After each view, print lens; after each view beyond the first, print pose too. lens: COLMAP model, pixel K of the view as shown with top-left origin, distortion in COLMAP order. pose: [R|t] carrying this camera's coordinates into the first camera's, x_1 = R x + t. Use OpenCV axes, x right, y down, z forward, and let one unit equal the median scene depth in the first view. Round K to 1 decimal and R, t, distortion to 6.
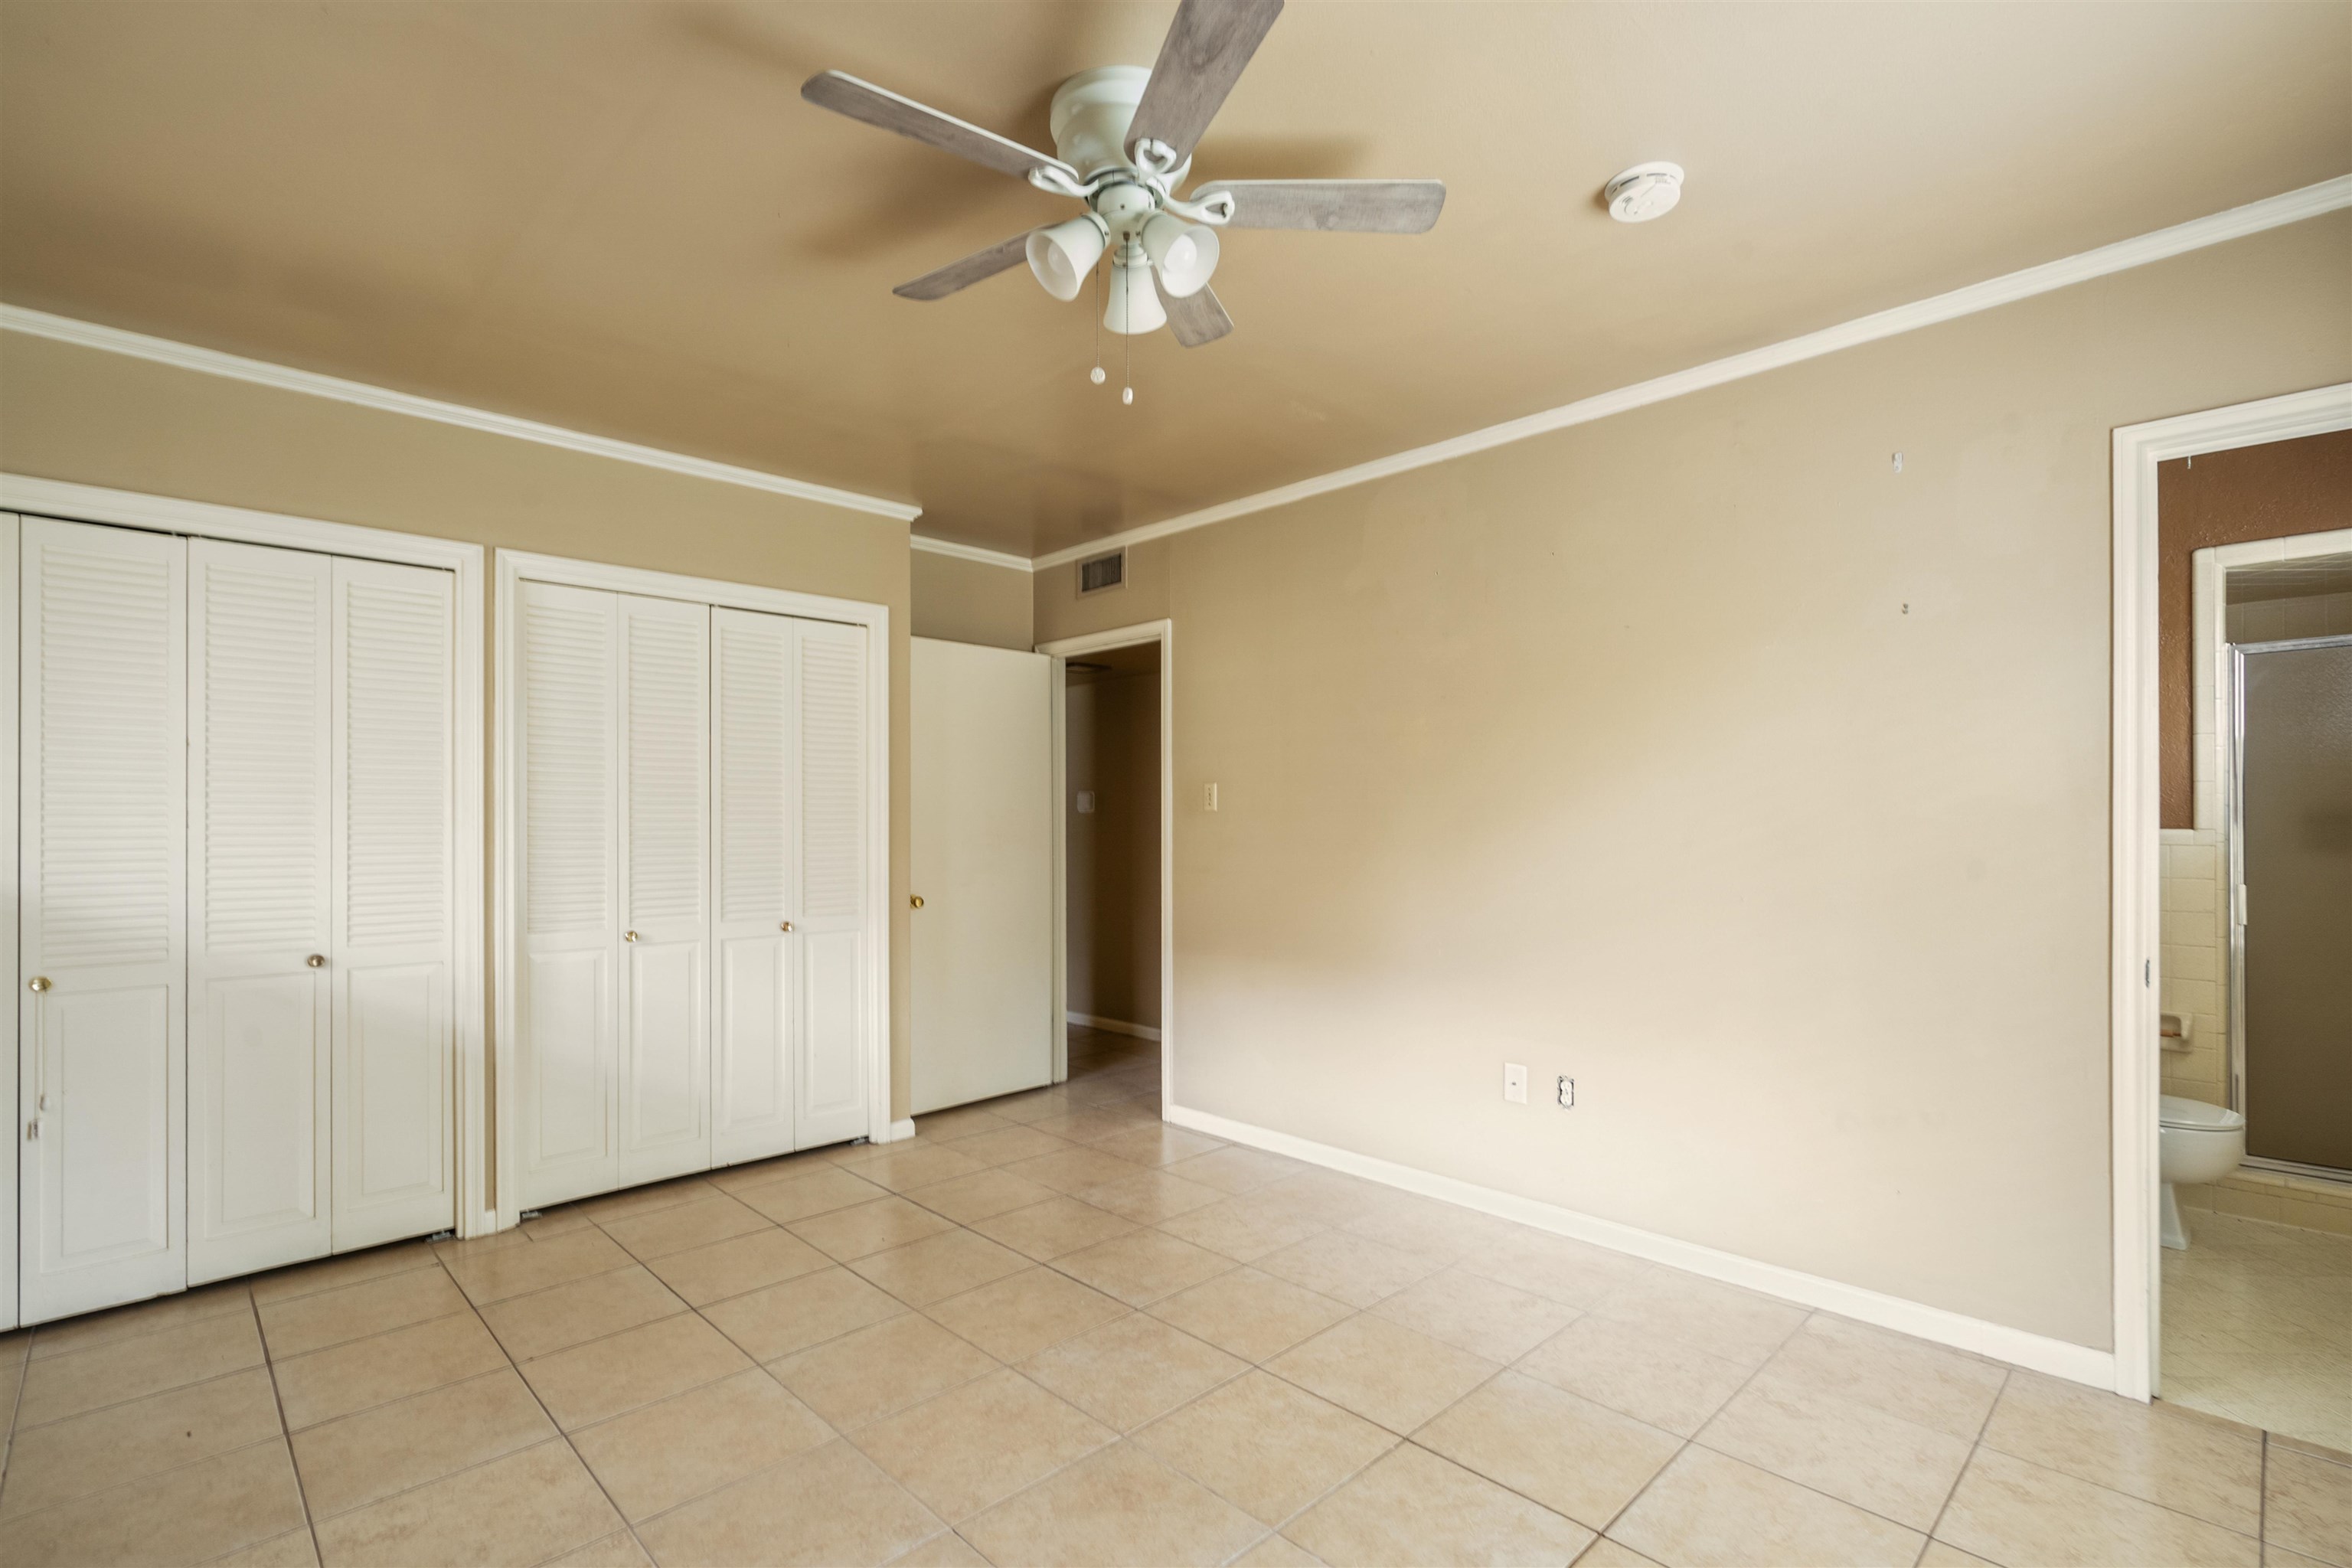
lens RADIAL K [[1071.7, 0, 1186.7], [0, 1071.7, 805.6], [0, 0, 1]] dist [-0.009896, 0.002430]
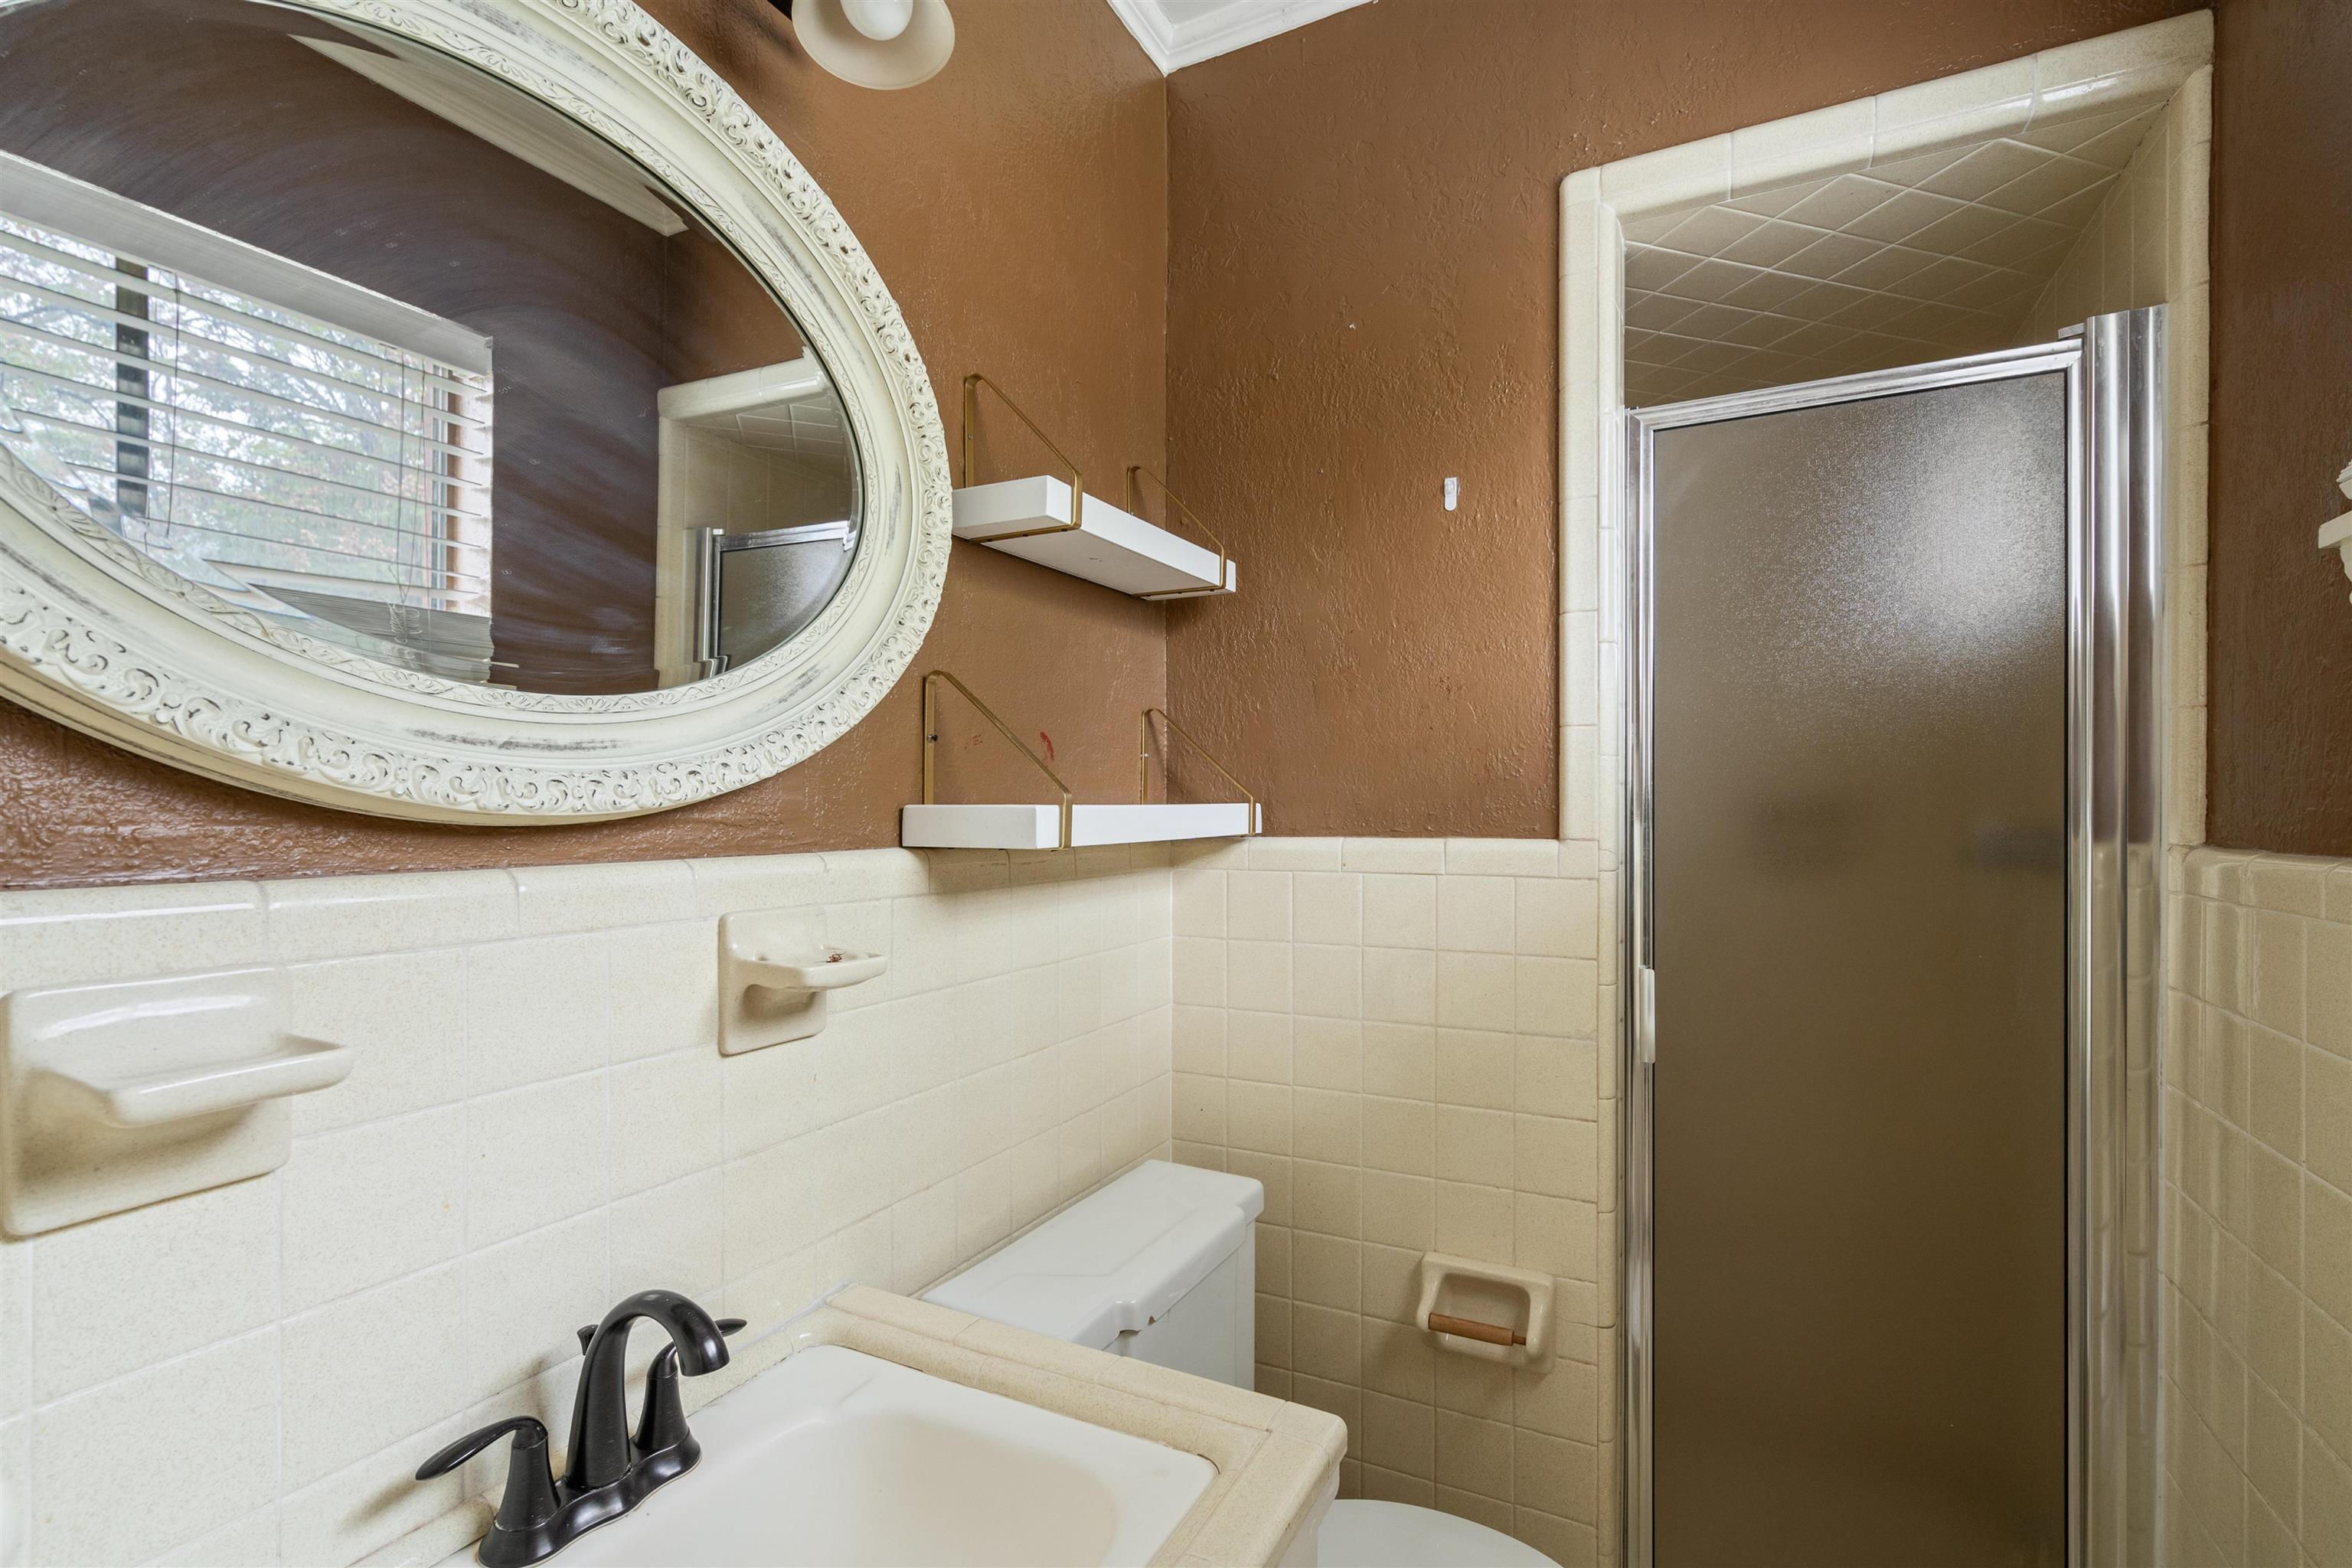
lens RADIAL K [[1071.7, 0, 1167.3], [0, 1071.7, 791.9], [0, 0, 1]] dist [-0.009896, 0.002430]
pose [[0.935006, 0.011534, 0.354445, 0.660968], [-0.009825, 0.999930, -0.006621, 0.007554], [-0.354497, 0.002709, 0.935053, 0.668769]]
